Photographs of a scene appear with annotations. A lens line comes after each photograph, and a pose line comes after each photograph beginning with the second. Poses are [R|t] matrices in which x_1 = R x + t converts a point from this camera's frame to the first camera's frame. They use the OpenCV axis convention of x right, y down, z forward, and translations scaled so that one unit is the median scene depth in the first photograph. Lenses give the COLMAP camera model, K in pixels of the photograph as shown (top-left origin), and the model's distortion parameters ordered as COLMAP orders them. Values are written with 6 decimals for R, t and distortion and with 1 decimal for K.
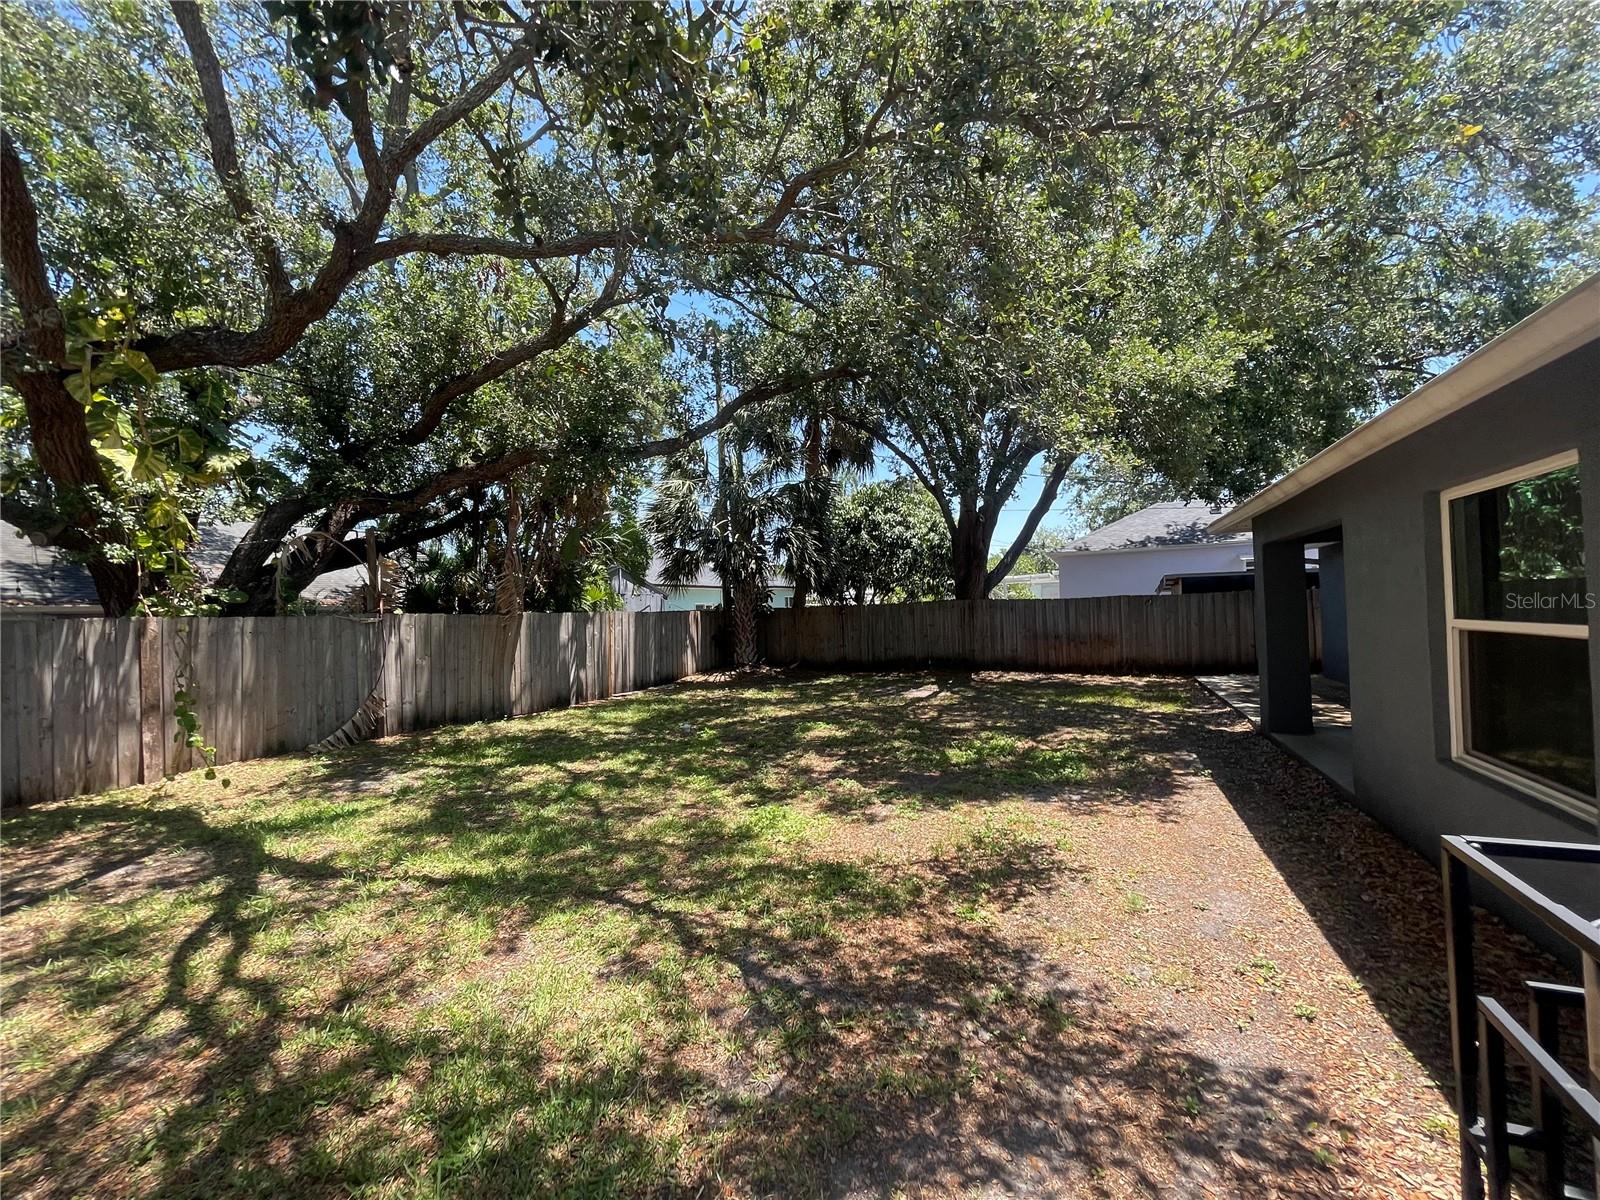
lens RADIAL K [[645.9, 0, 803.1], [0, 645.9, 602.0], [0, 0, 1]] dist [-0.002584, 0.000417]
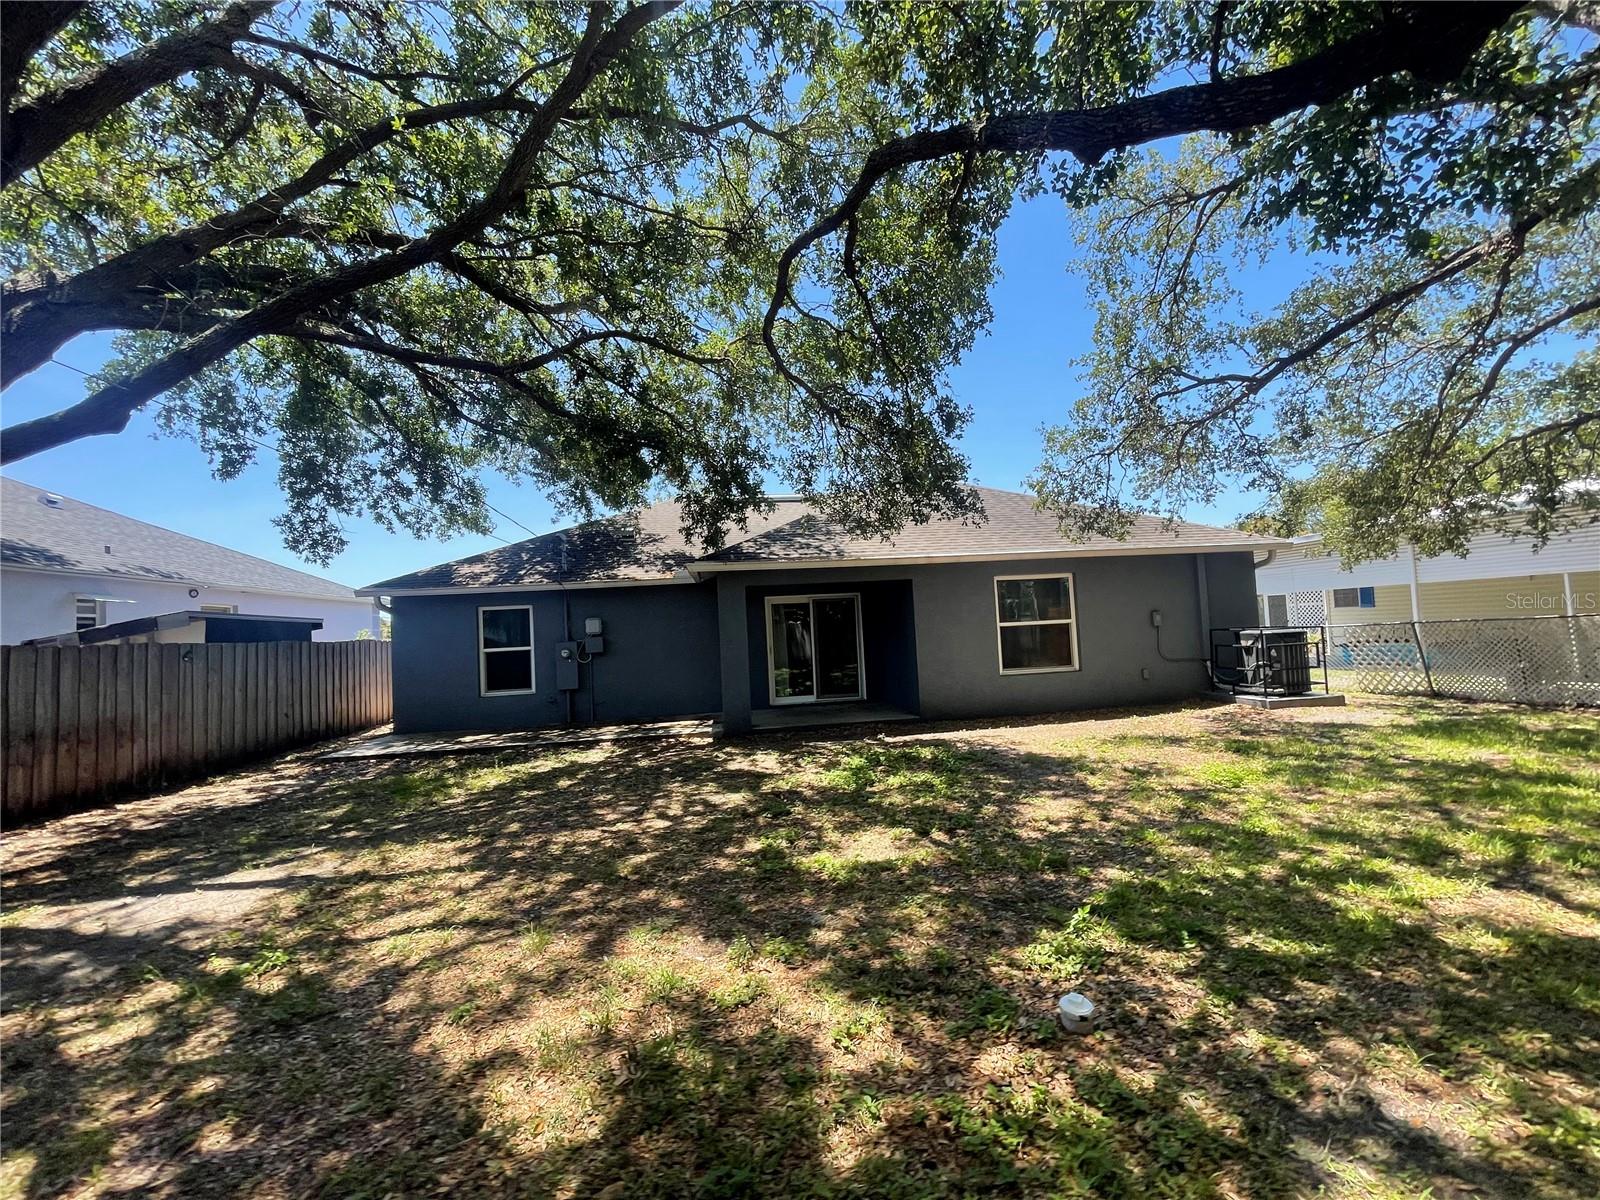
lens RADIAL K [[645.1, 0, 800.5], [0, 645.1, 602.0], [0, 0, 1]] dist [-0.001396, -0.000176]
pose [[-0.515087, 0.100720, 0.851200, -0.562610], [0.055978, 0.994905, -0.083850, 0.074137], [-0.855308, 0.004459, -0.518101, 1.945584]]
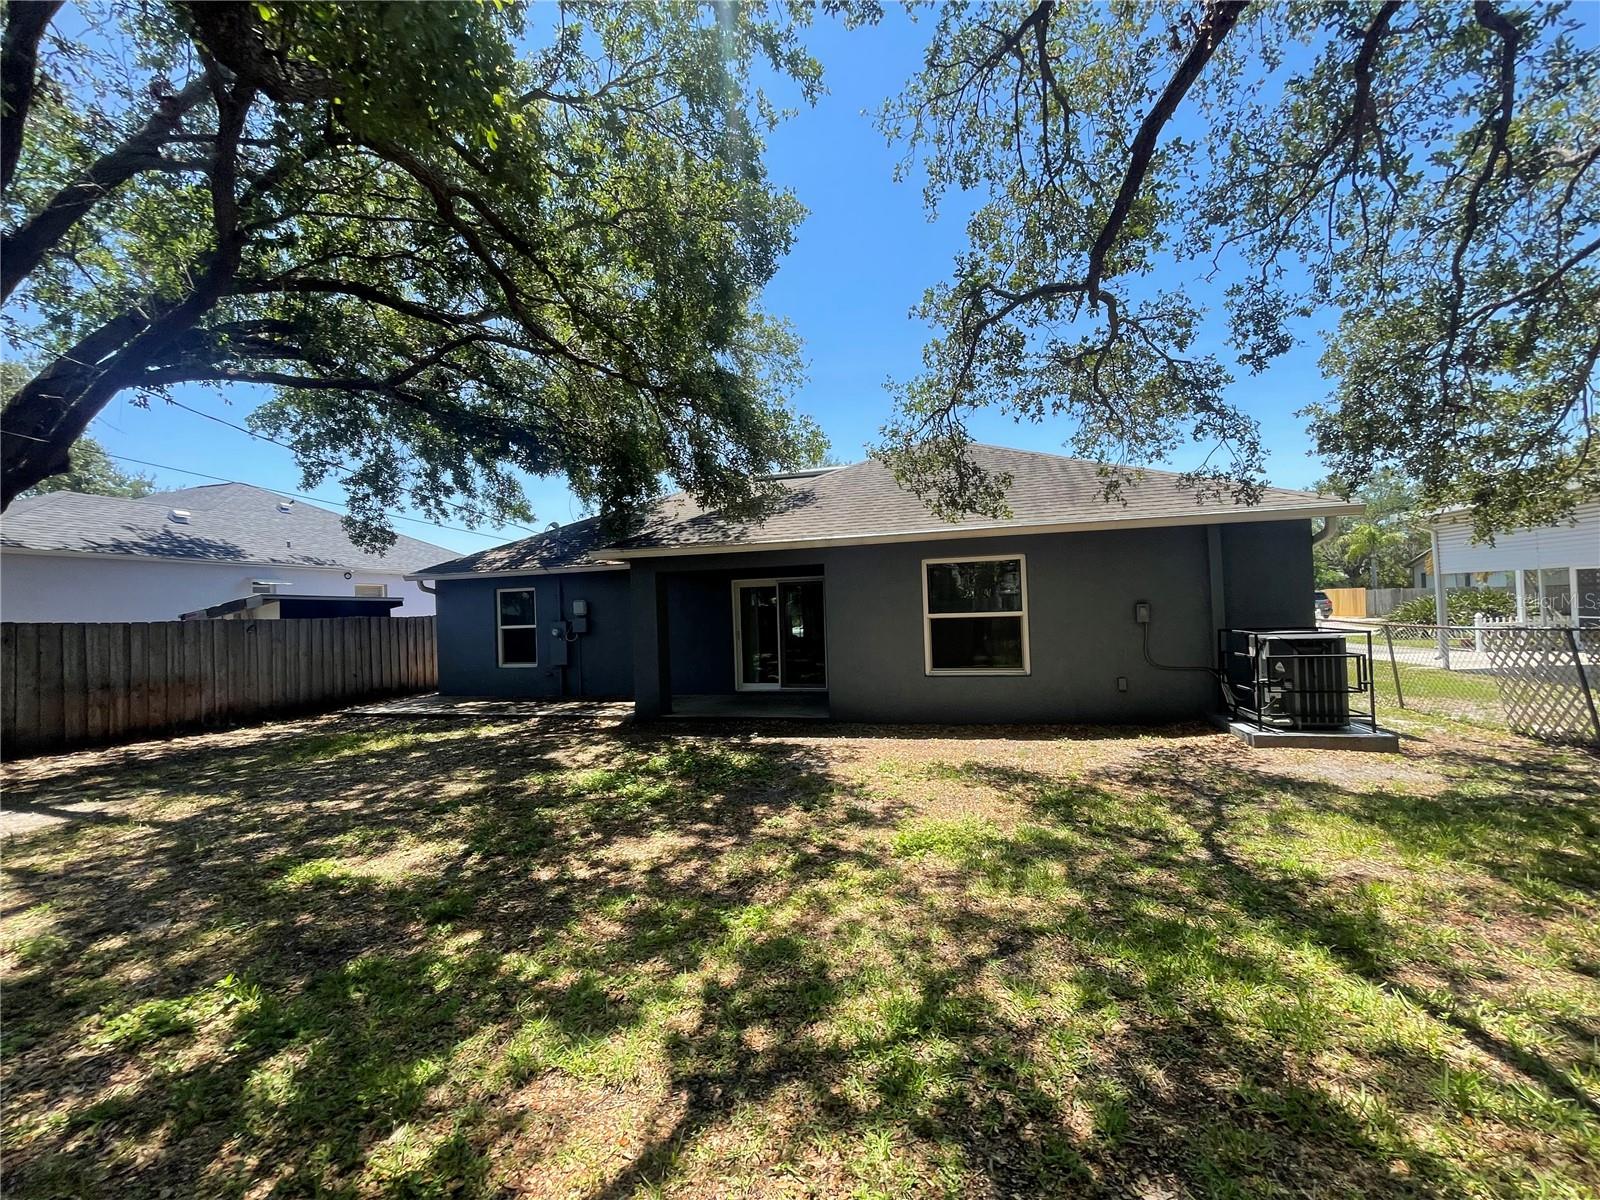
lens RADIAL K [[645.9, 0, 803.1], [0, 645.9, 602.0], [0, 0, 1]] dist [-0.002584, 0.000417]
pose [[-0.168671, 0.053566, 0.984216, -0.757362], [0.024949, 0.998434, -0.050064, 0.053858], [-0.985357, 0.016110, -0.169743, 1.138091]]
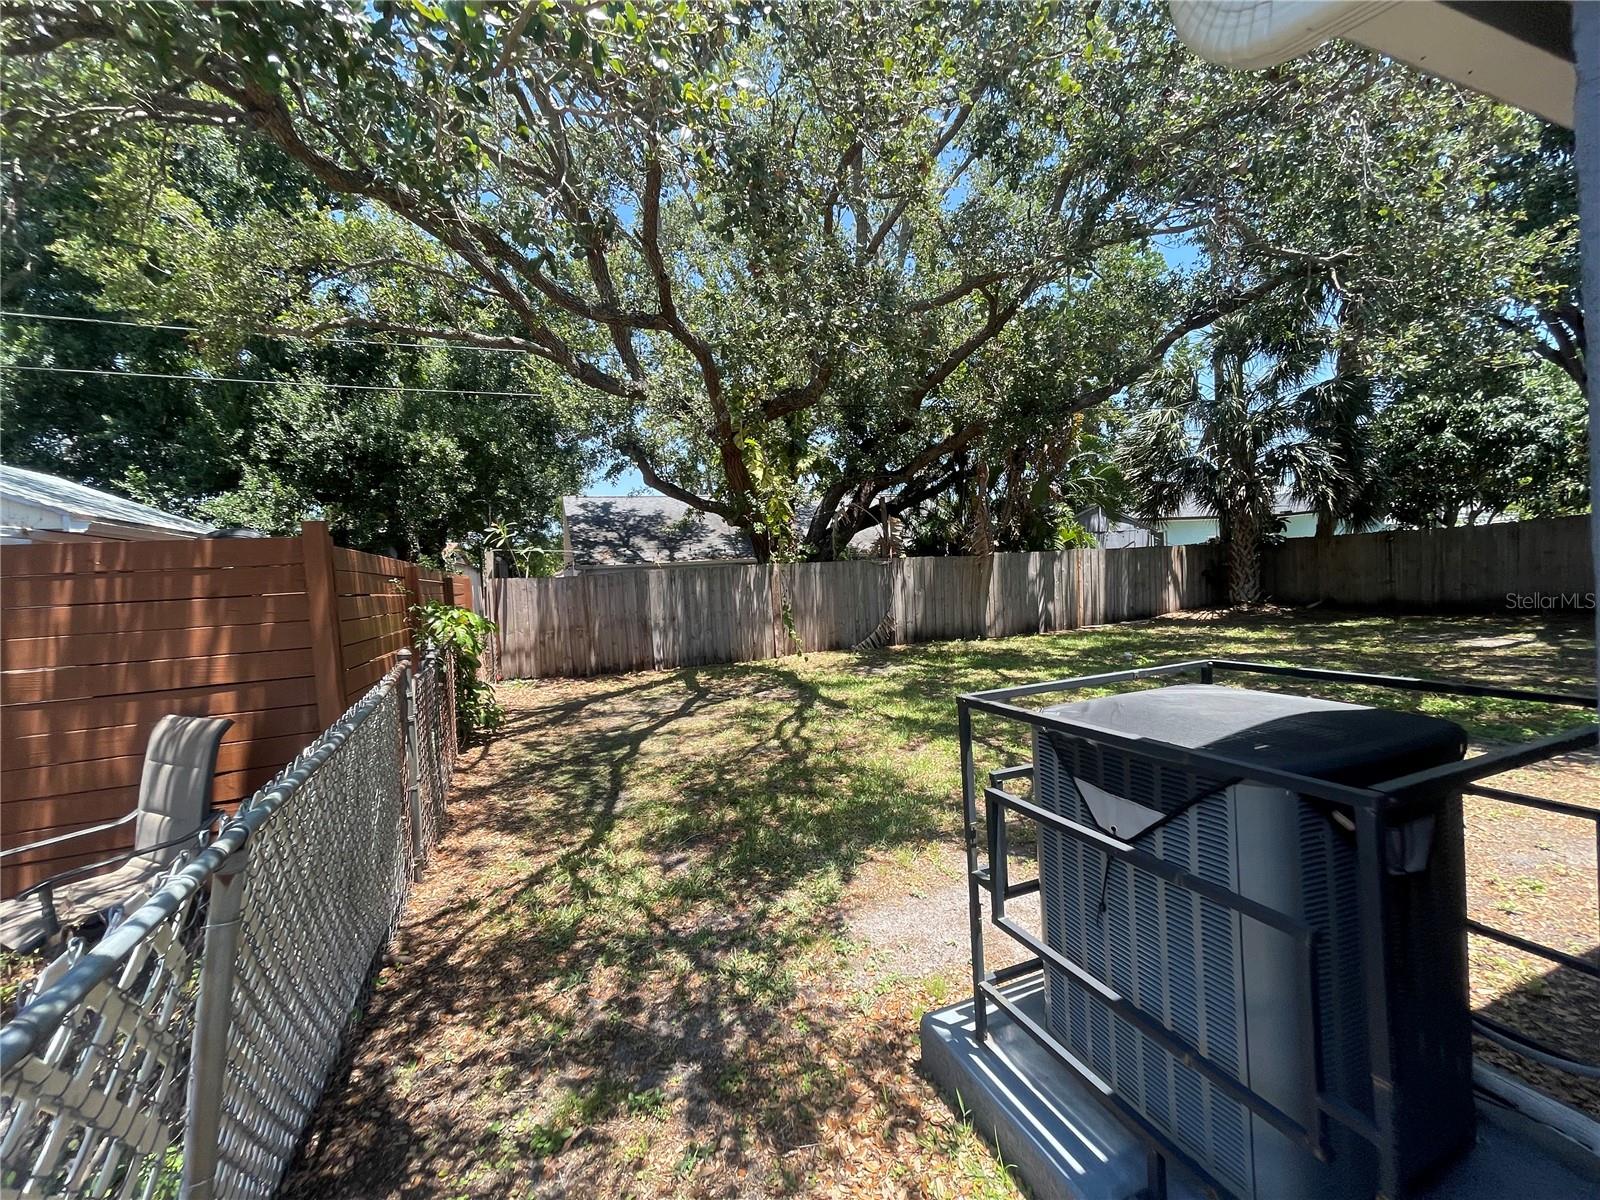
lens RADIAL K [[645.9, 0, 803.1], [0, 645.9, 602.0], [0, 0, 1]] dist [-0.002584, 0.000417]
pose [[0.717969, 0.019562, -0.695800, 0.250466], [0.045845, 0.996106, 0.075311, -0.000890], [0.694564, -0.085970, 0.714276, -0.192632]]
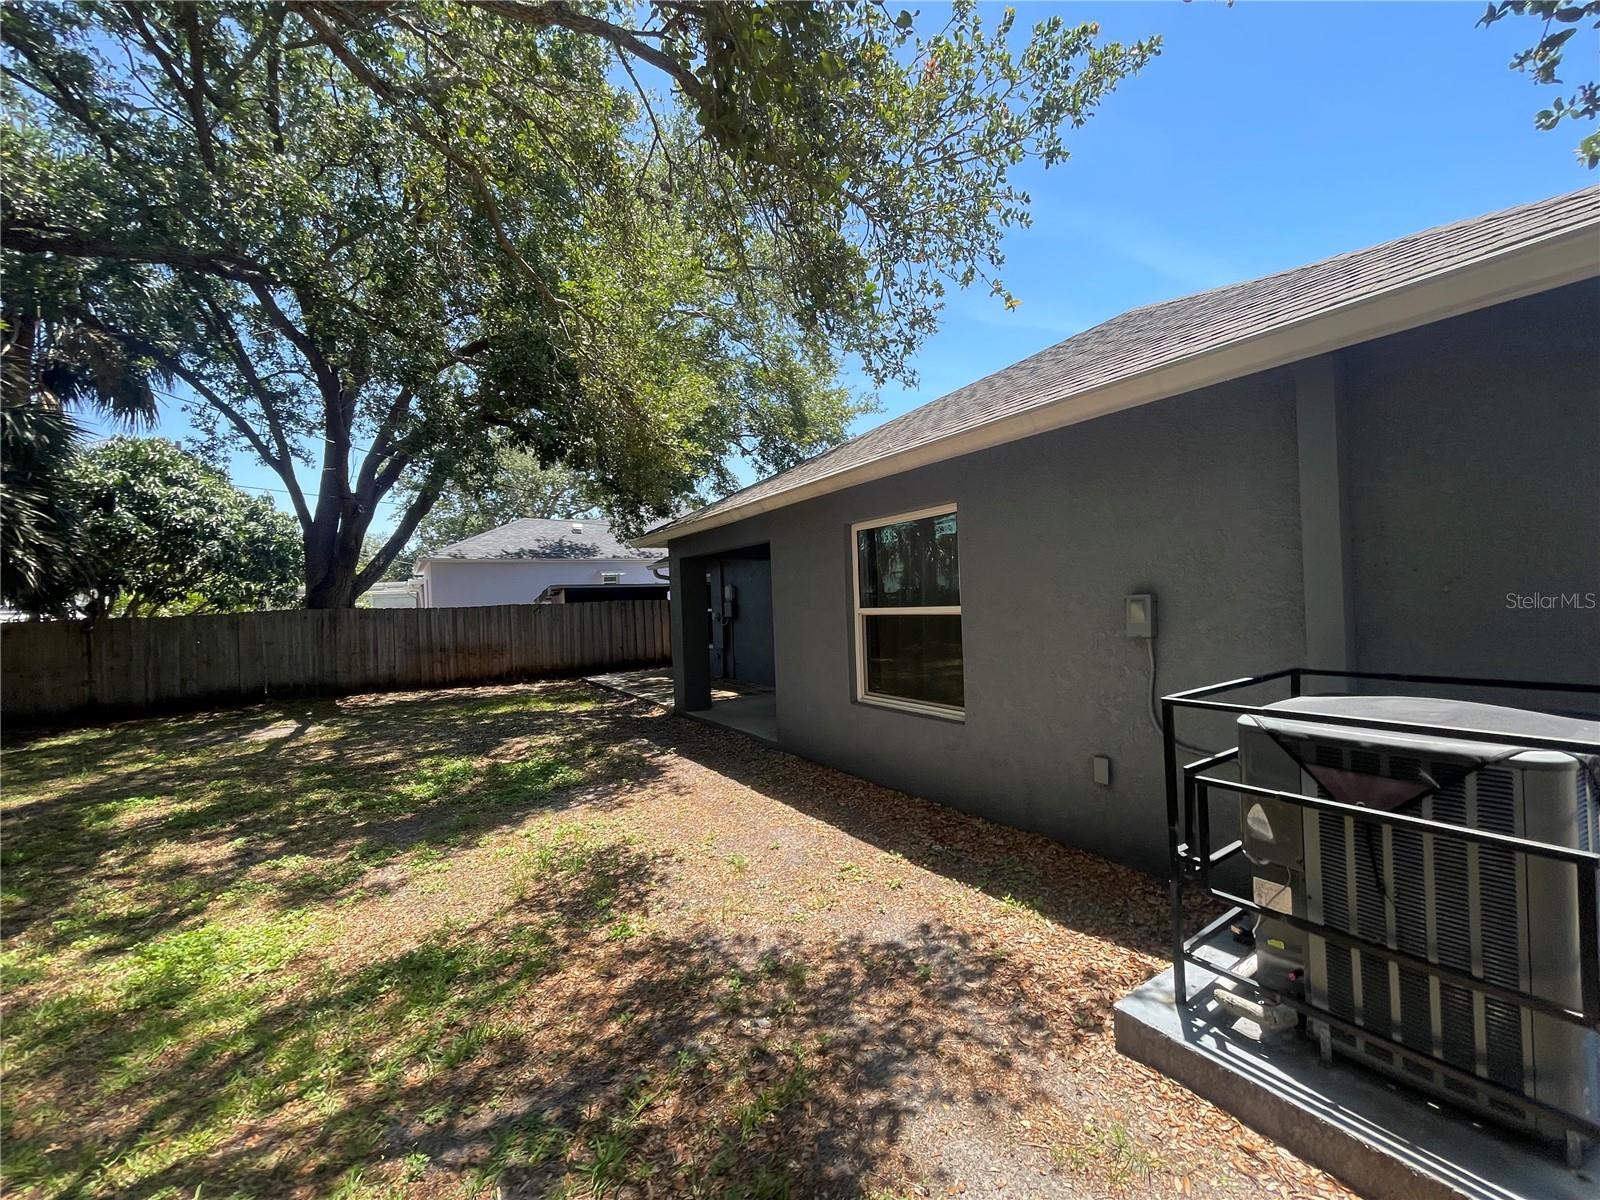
lens RADIAL K [[643.0, 0, 800.0], [0, 643.0, 603.2], [0, 0, 1]] dist [0.006839, -0.000097]
pose [[0.558500, 0.007028, 0.829475, -0.207465], [0.011578, 0.999801, -0.016267, 0.022637], [-0.829424, 0.018688, 0.558308, 0.163029]]
